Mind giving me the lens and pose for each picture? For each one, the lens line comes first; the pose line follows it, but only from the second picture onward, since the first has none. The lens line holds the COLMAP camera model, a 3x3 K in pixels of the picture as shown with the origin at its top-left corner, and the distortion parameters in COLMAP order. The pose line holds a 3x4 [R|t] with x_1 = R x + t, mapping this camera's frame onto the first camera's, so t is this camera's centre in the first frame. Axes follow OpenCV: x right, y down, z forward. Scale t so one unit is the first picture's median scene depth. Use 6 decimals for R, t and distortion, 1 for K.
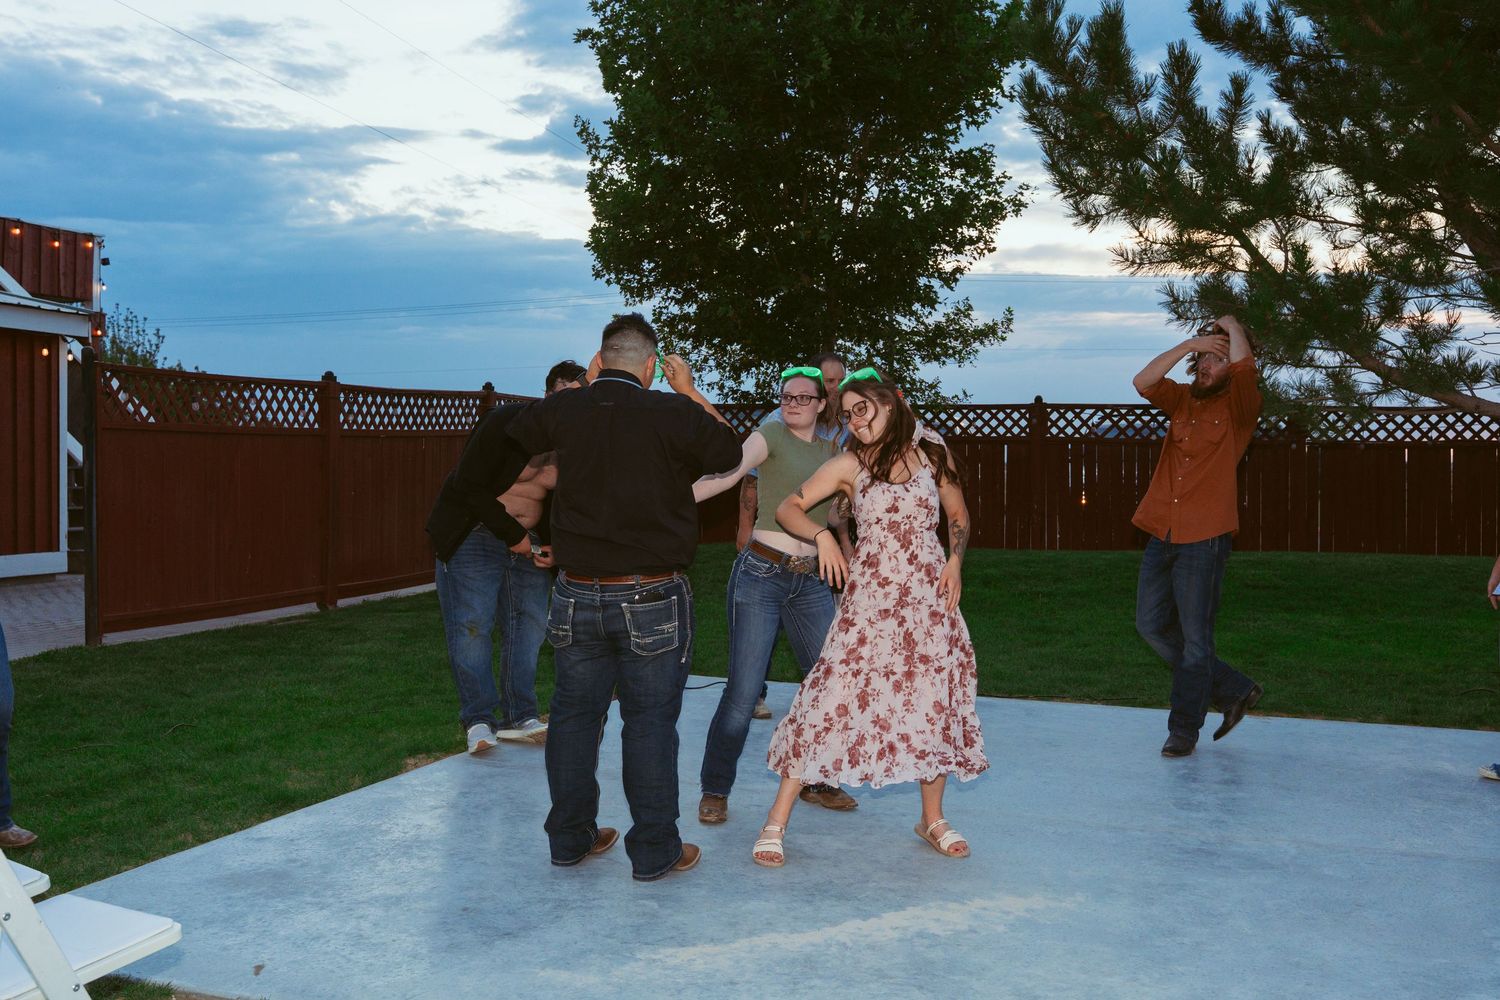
lens RADIAL K [[1480.2, 0, 790.1], [0, 1480.2, 505.9], [0, 0, 1]] dist [0.000566, 0.000000]
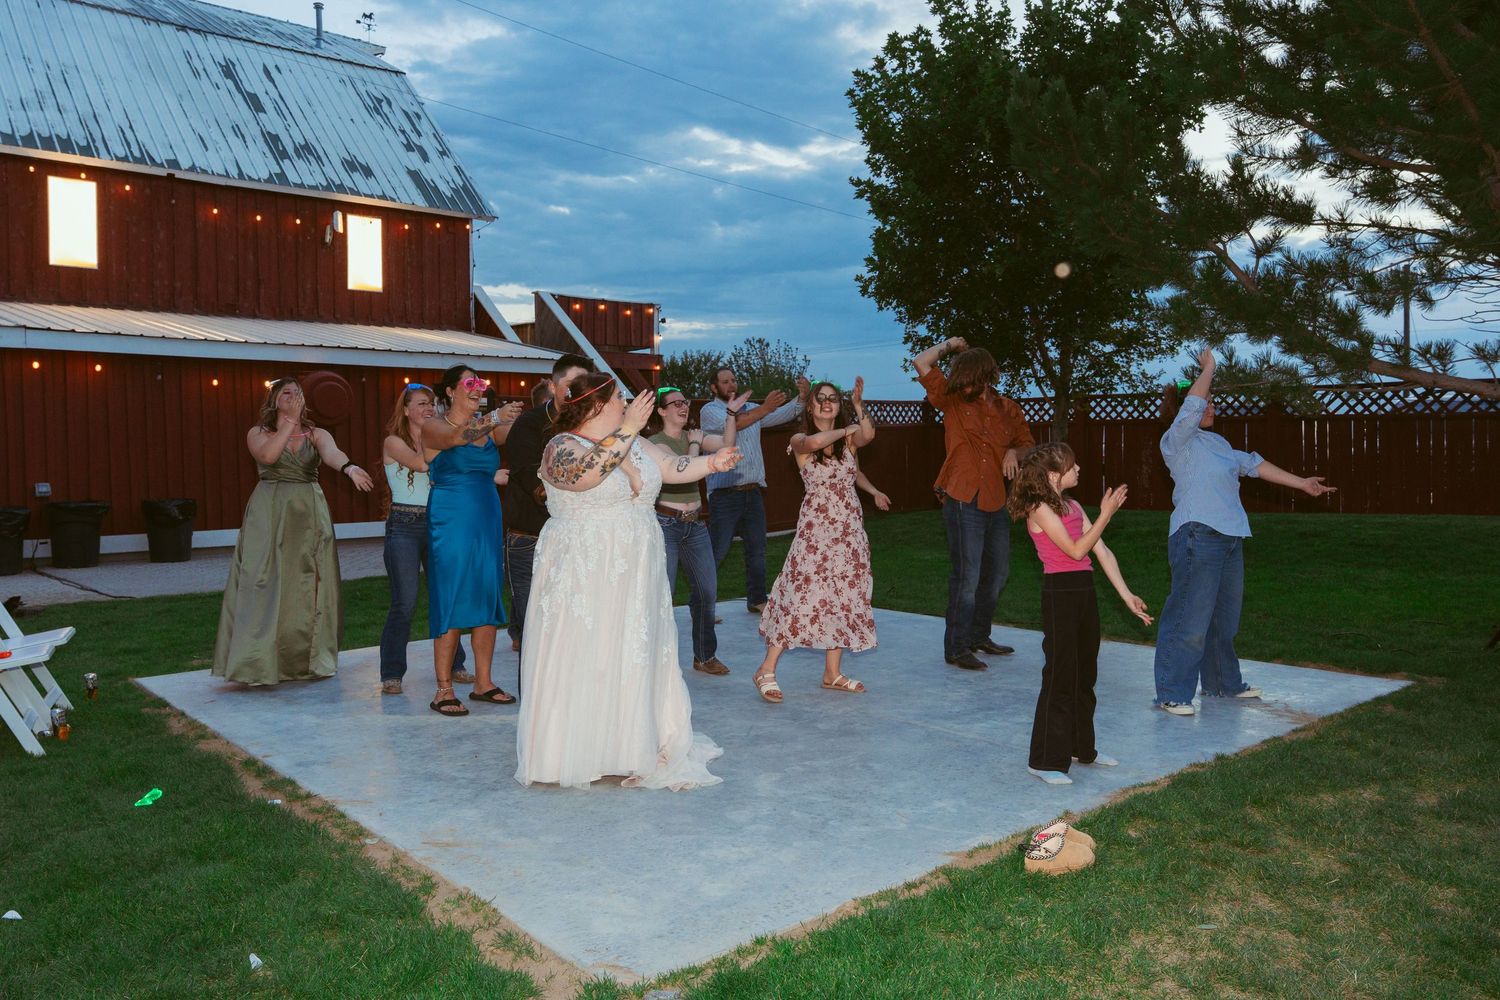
lens RADIAL K [[1199.5, 0, 742.8], [0, 1199.5, 484.2], [0, 0, 1]] dist [0.041679, -0.029423]
pose [[0.857537, -0.005938, -0.514389, 0.351223], [0.007404, 0.999972, 0.000800, 0.003268], [0.514370, -0.004495, 0.857557, -0.020431]]
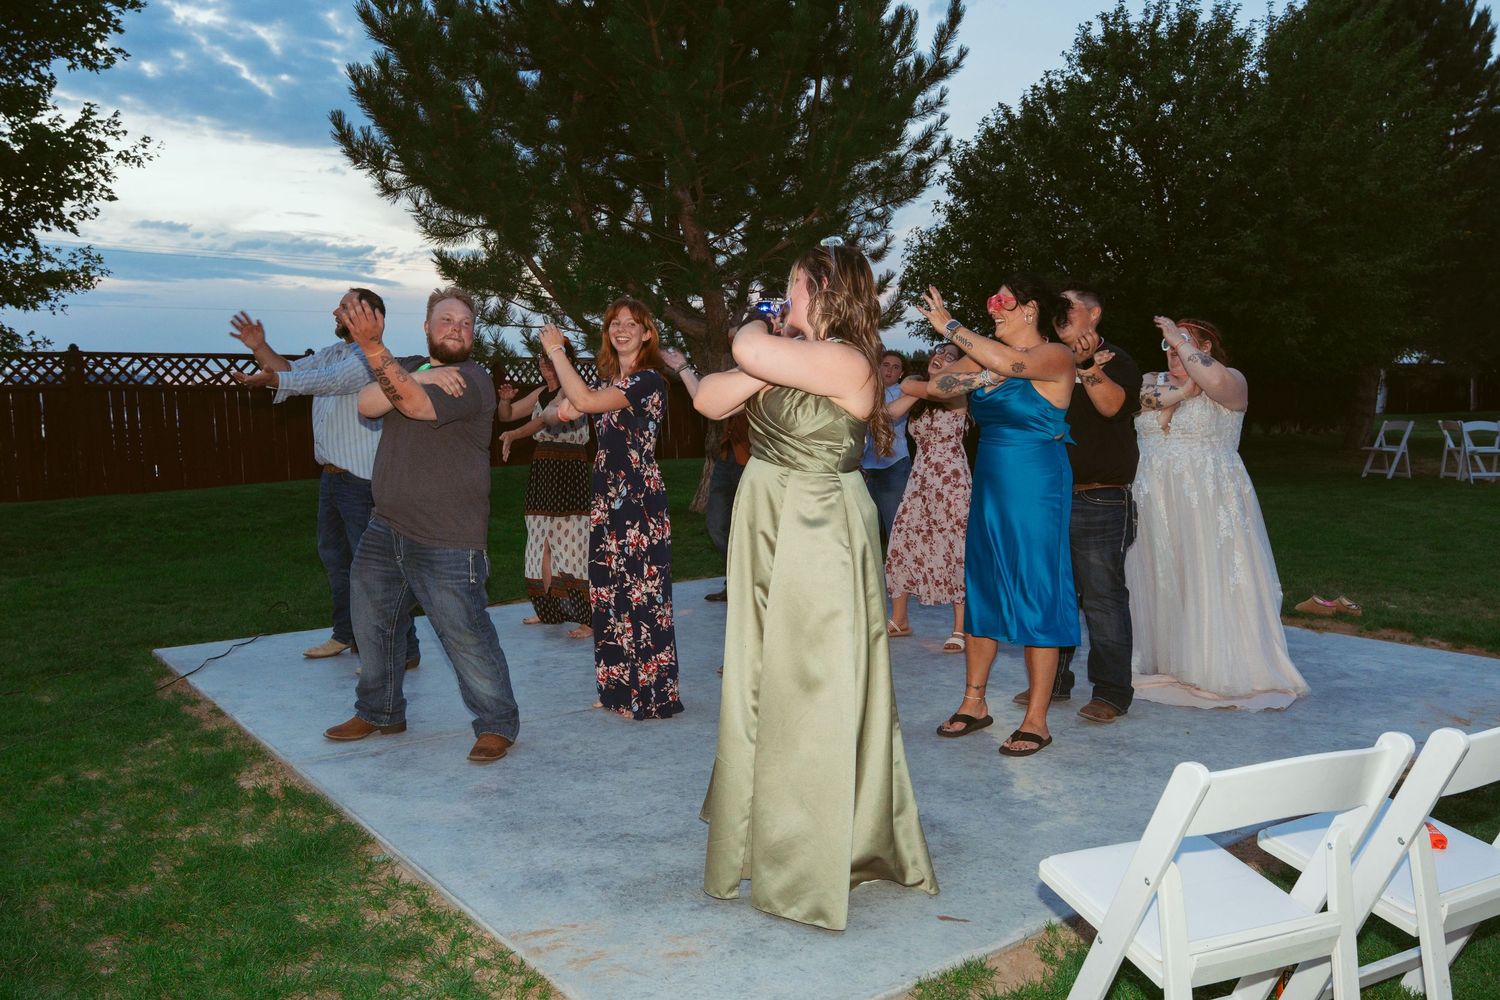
lens RADIAL K [[1199.5, 0, 727.9], [0, 1199.5, 505.6], [0, 0, 1]] dist [0.041679, -0.029423]
pose [[0.537854, -0.100867, 0.836982, -0.348648], [0.054806, 0.994900, 0.084680, -0.011761], [-0.841255, 0.000326, 0.540639, 0.204711]]
